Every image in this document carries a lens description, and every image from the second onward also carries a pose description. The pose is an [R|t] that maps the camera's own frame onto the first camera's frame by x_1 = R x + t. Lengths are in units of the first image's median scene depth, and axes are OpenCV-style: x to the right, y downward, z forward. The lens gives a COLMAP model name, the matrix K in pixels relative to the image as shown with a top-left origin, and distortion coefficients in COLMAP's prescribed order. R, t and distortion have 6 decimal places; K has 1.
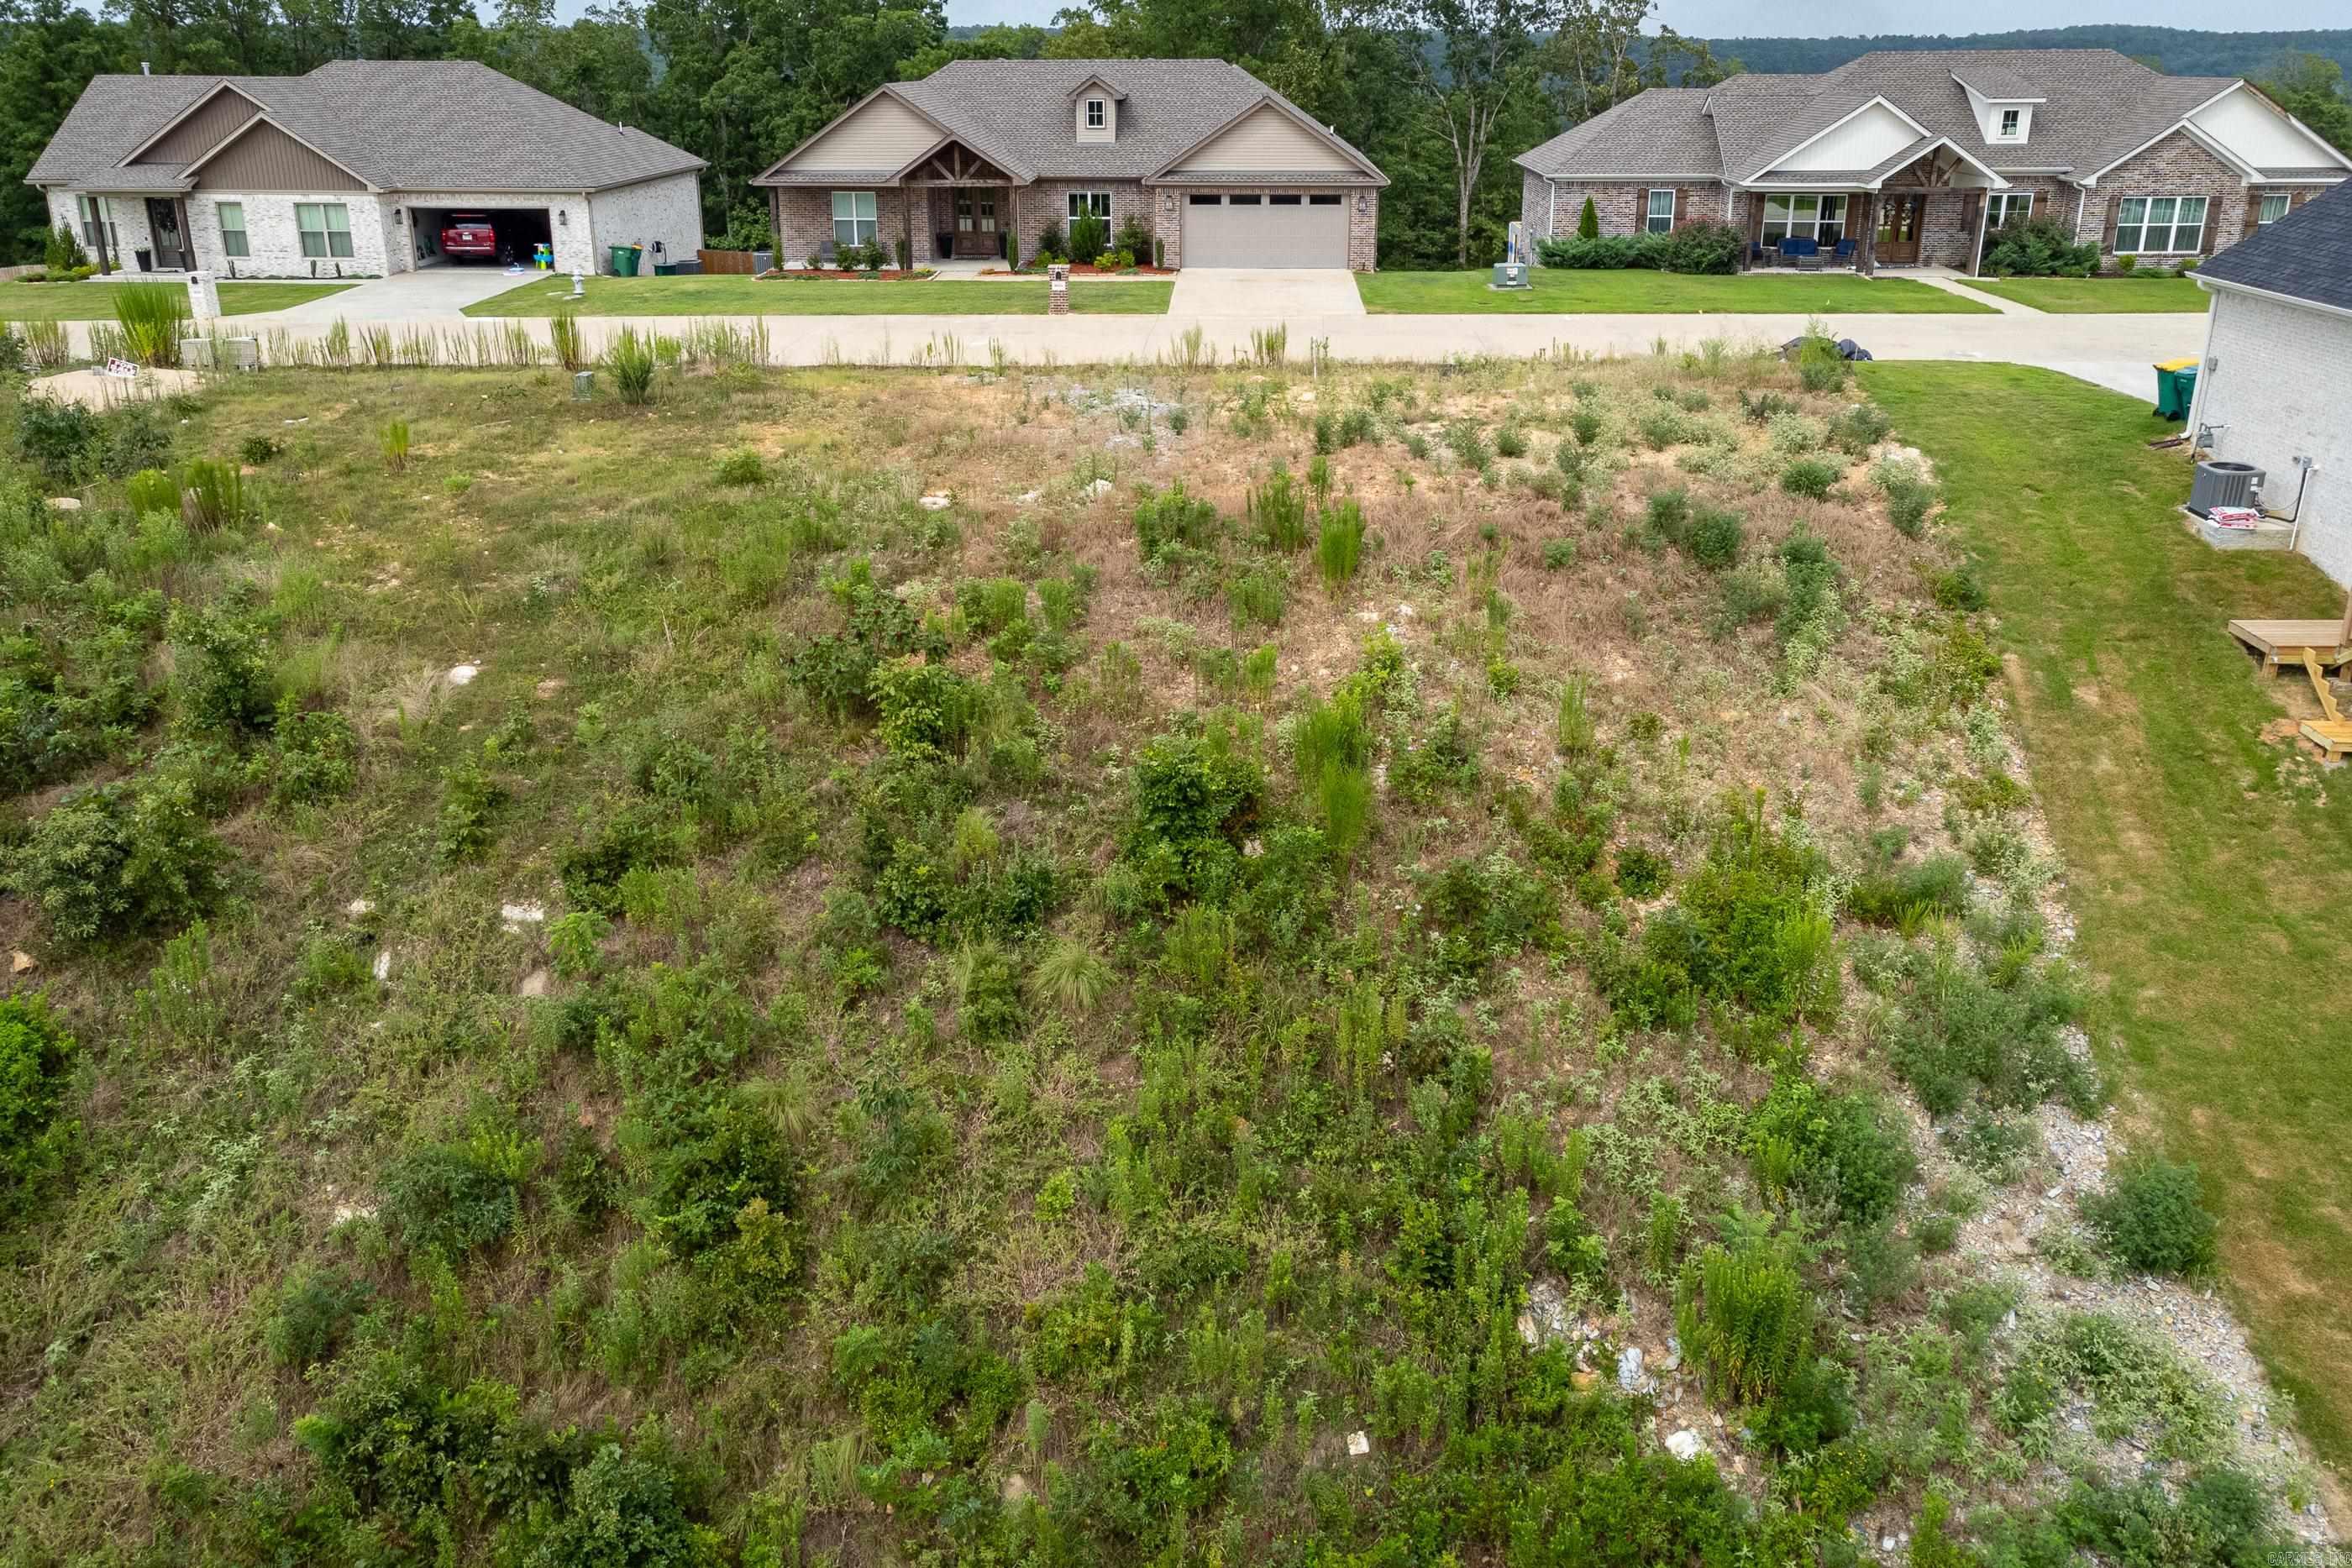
lens RADIAL K [[1813.9, 0, 1166.7], [0, 1813.9, 665.7], [0, 0, 1]] dist [0.004387, 0.000214]
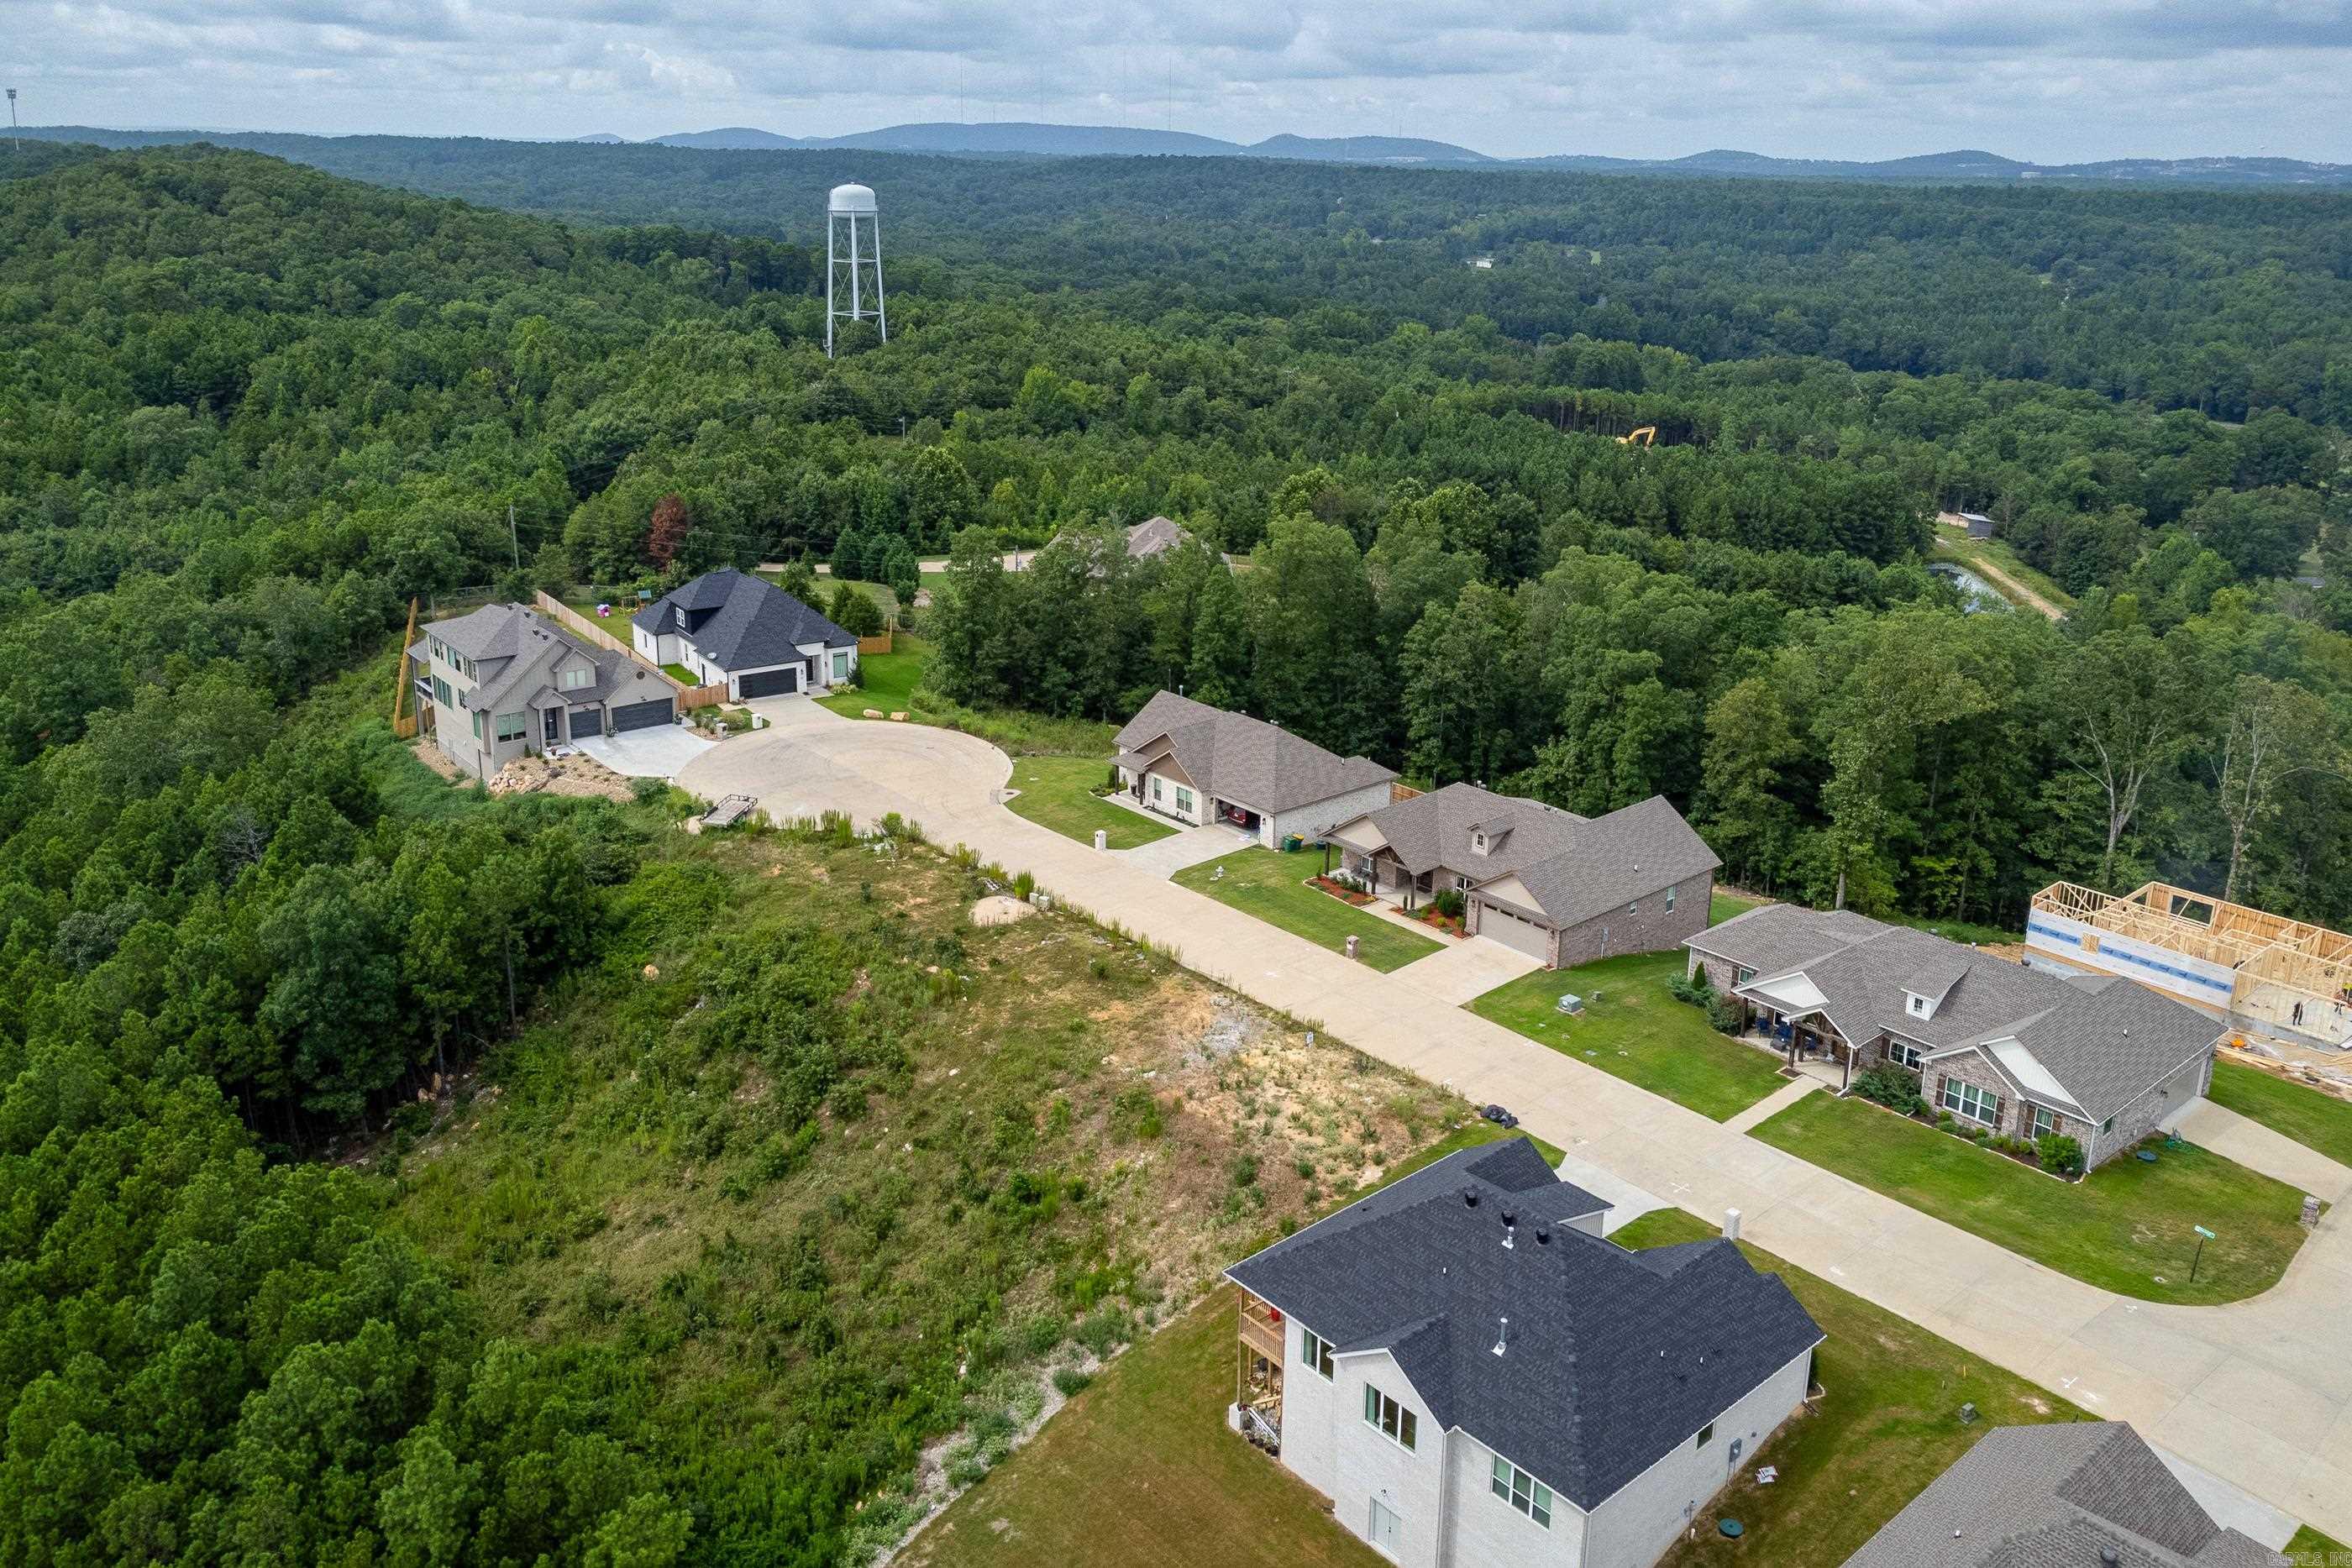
lens RADIAL K [[1813.9, 0, 1166.7], [0, 1813.9, 665.7], [0, 0, 1]] dist [0.004387, 0.000214]
pose [[0.691736, 0.205449, -0.692309, 2.362943], [-0.251800, 0.967131, 0.035414, -1.070437], [0.676830, 0.149826, 0.720731, -1.502232]]
